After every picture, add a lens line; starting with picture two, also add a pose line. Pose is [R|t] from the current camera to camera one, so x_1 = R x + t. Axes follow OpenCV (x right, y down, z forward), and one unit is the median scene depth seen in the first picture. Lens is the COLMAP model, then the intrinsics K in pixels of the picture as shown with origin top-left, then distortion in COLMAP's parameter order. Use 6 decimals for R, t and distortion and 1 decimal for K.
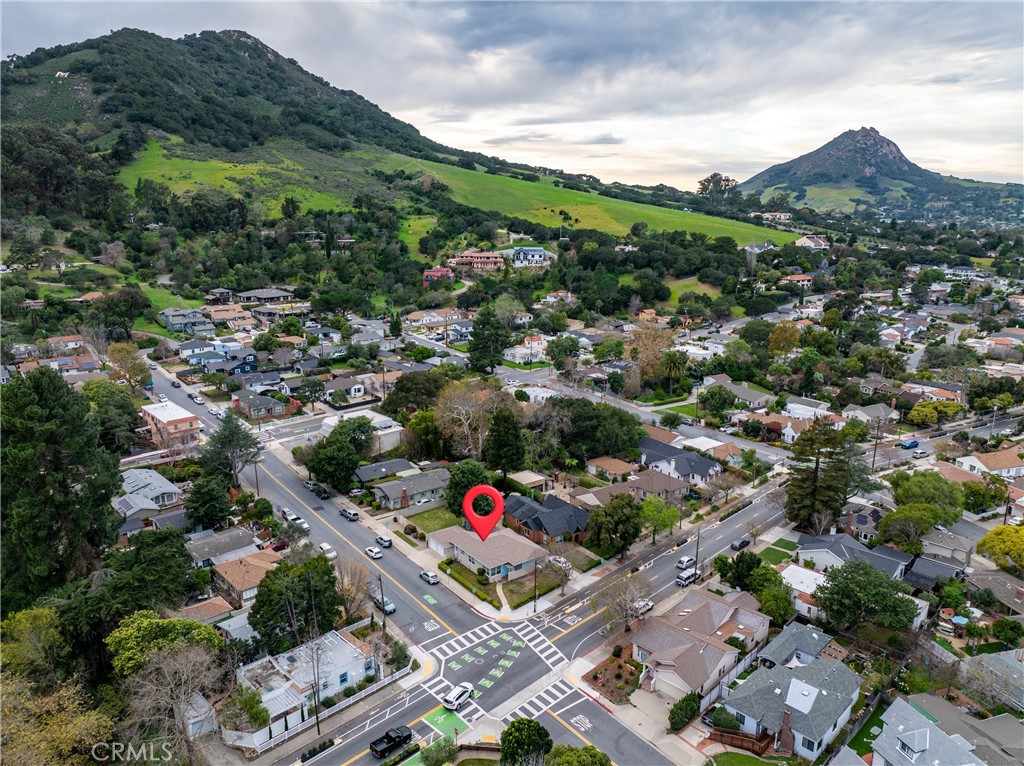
lens RADIAL K [[720.6, 0, 515.3], [0, 720.6, 377.7], [0, 0, 1]] dist [-0.046794, 0.020318]
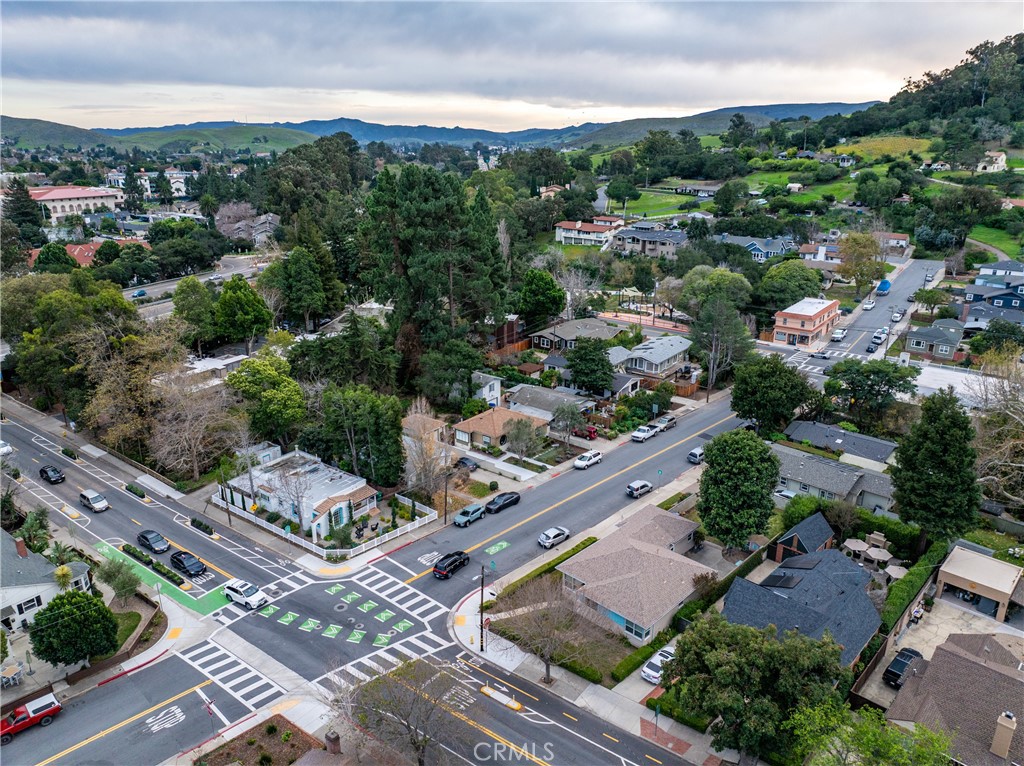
lens RADIAL K [[720.6, 0, 515.3], [0, 720.6, 377.7], [0, 0, 1]] dist [-0.046794, 0.020318]
pose [[0.154394, 0.304263, -0.939993, 0.133672], [-0.230598, 0.936222, 0.265167, -0.009010], [0.960722, 0.175820, 0.214710, 0.230710]]
